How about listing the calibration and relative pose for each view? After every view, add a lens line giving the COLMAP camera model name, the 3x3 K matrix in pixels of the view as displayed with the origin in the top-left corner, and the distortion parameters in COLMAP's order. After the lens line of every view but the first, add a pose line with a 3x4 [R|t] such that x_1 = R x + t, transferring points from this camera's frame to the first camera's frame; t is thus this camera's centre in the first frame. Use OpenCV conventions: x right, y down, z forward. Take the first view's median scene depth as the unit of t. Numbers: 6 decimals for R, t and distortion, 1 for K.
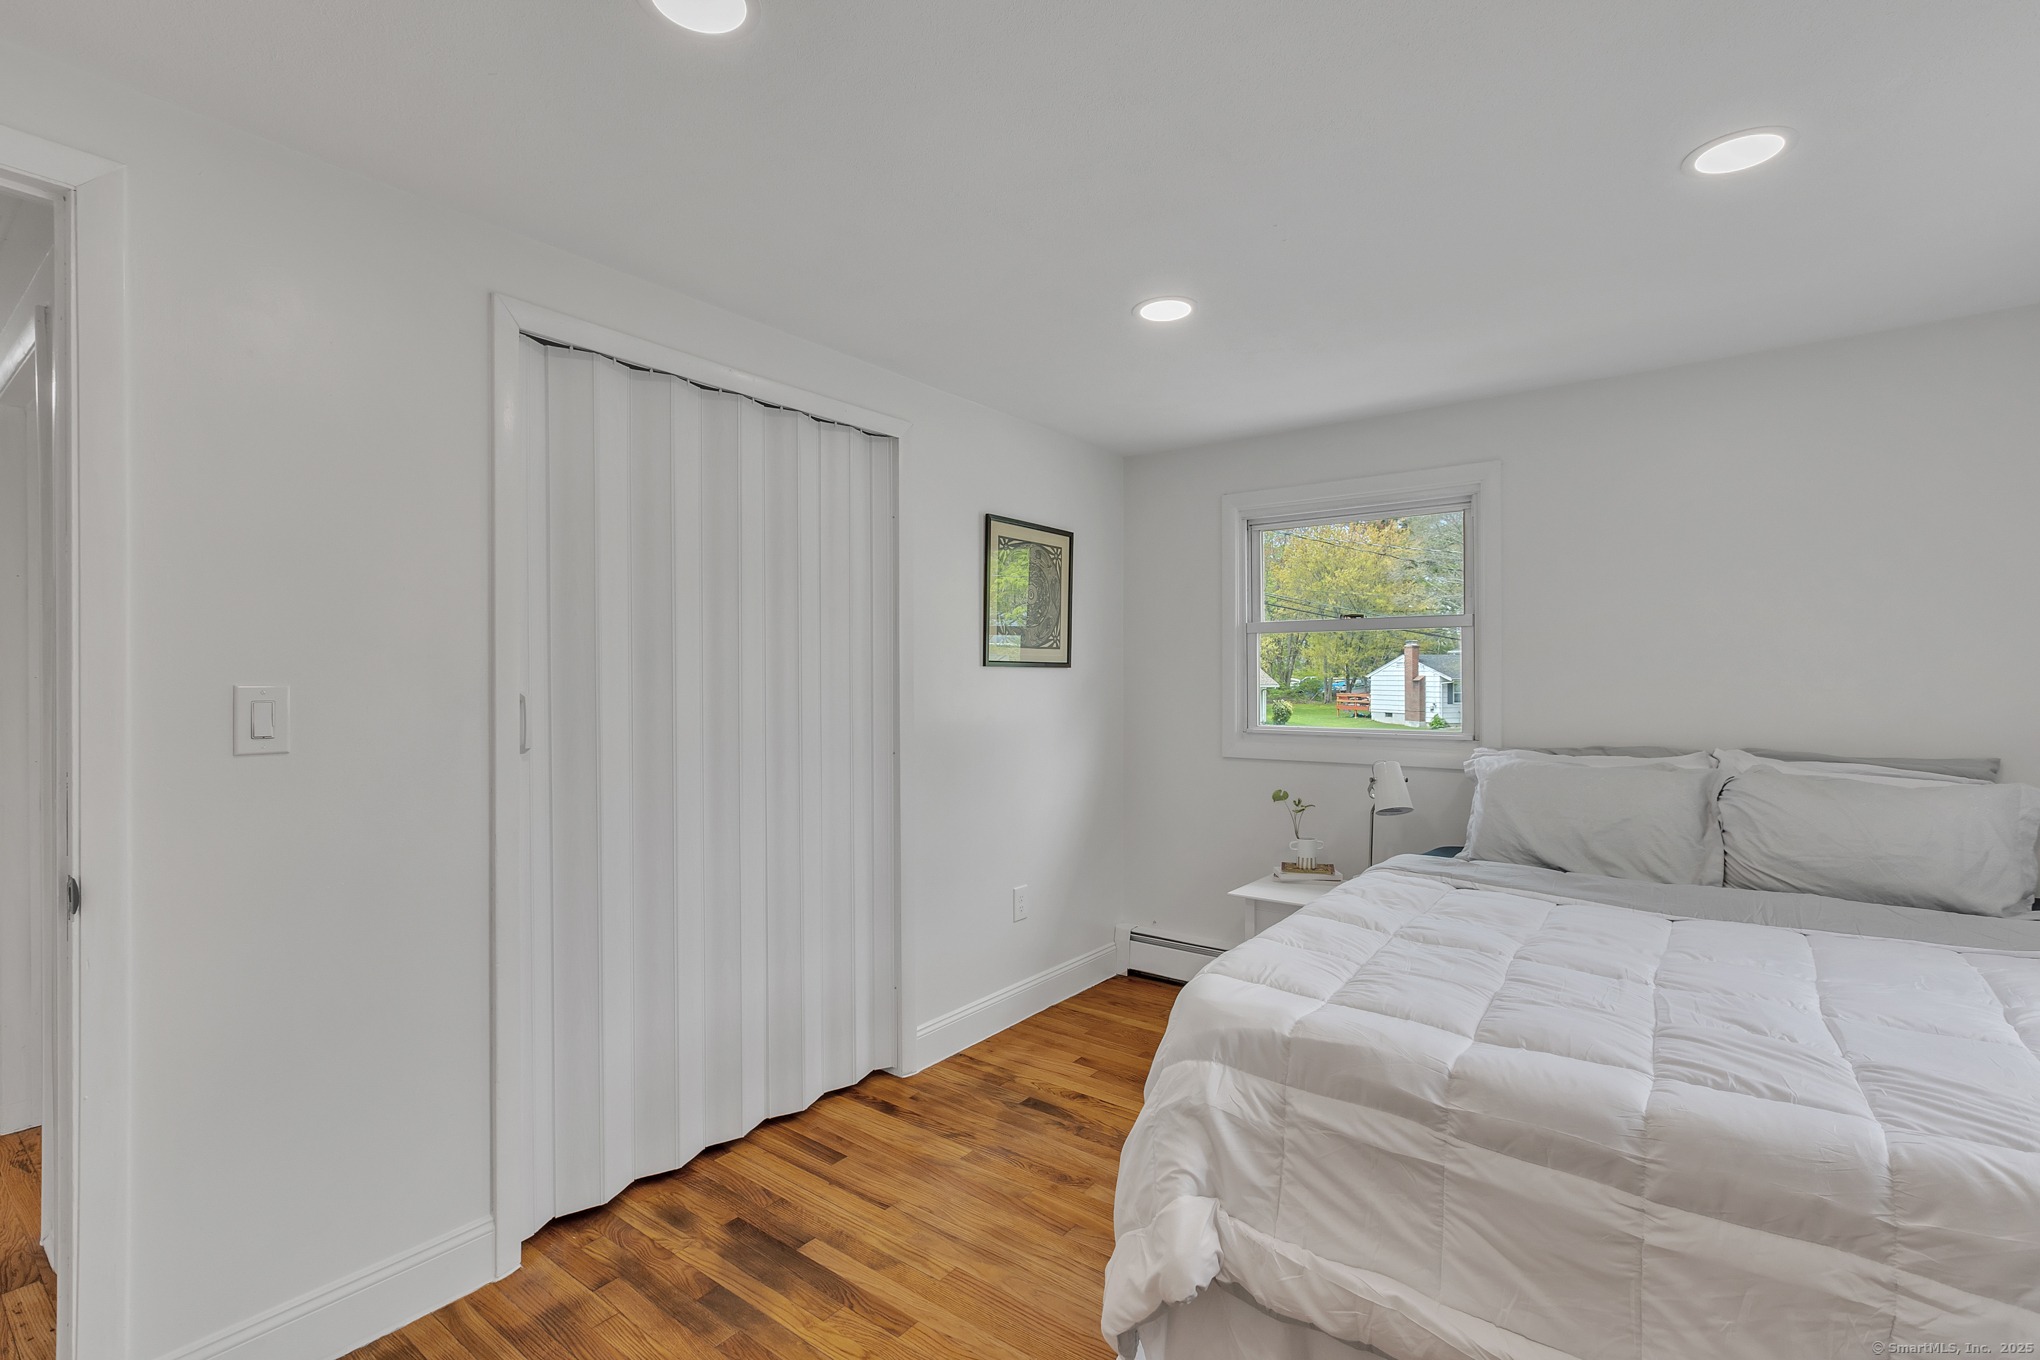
lens RADIAL K [[911.9, 0, 1019.3], [0, 911.9, 689.7], [0, 0, 1]] dist [-0.002202, -0.000729]
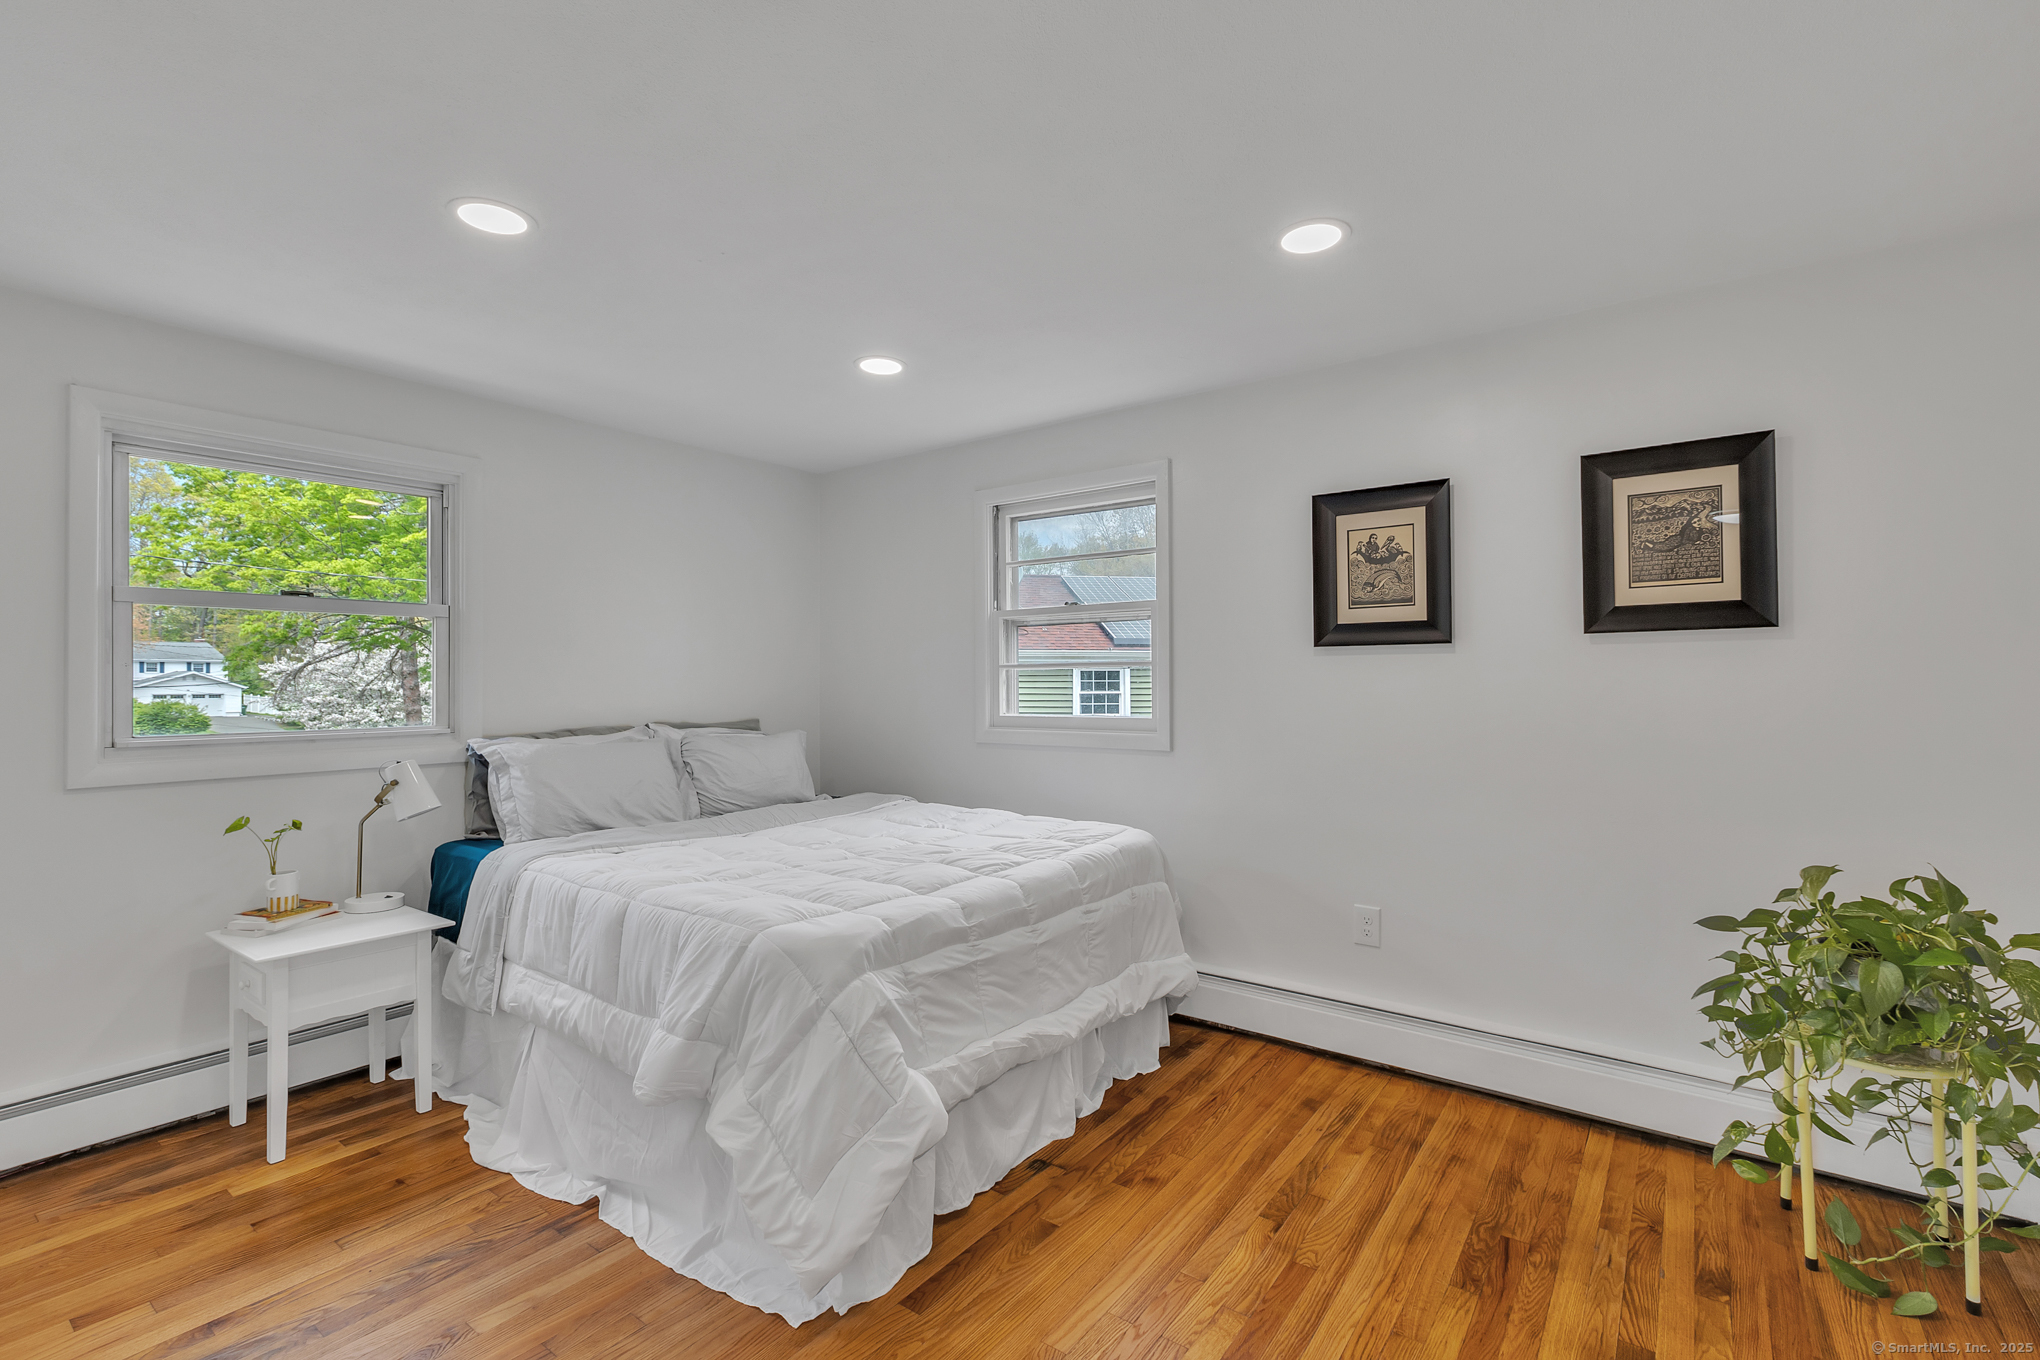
lens RADIAL K [[911.9, 0, 1019.5], [0, 911.9, 677.1], [0, 0, 1]] dist [-0.002202, -0.000729]
pose [[-0.005363, 0.004346, 0.999976, -1.069691], [0.014683, 0.999883, -0.004267, 0.018044], [-0.999878, 0.014660, -0.005426, 0.832812]]
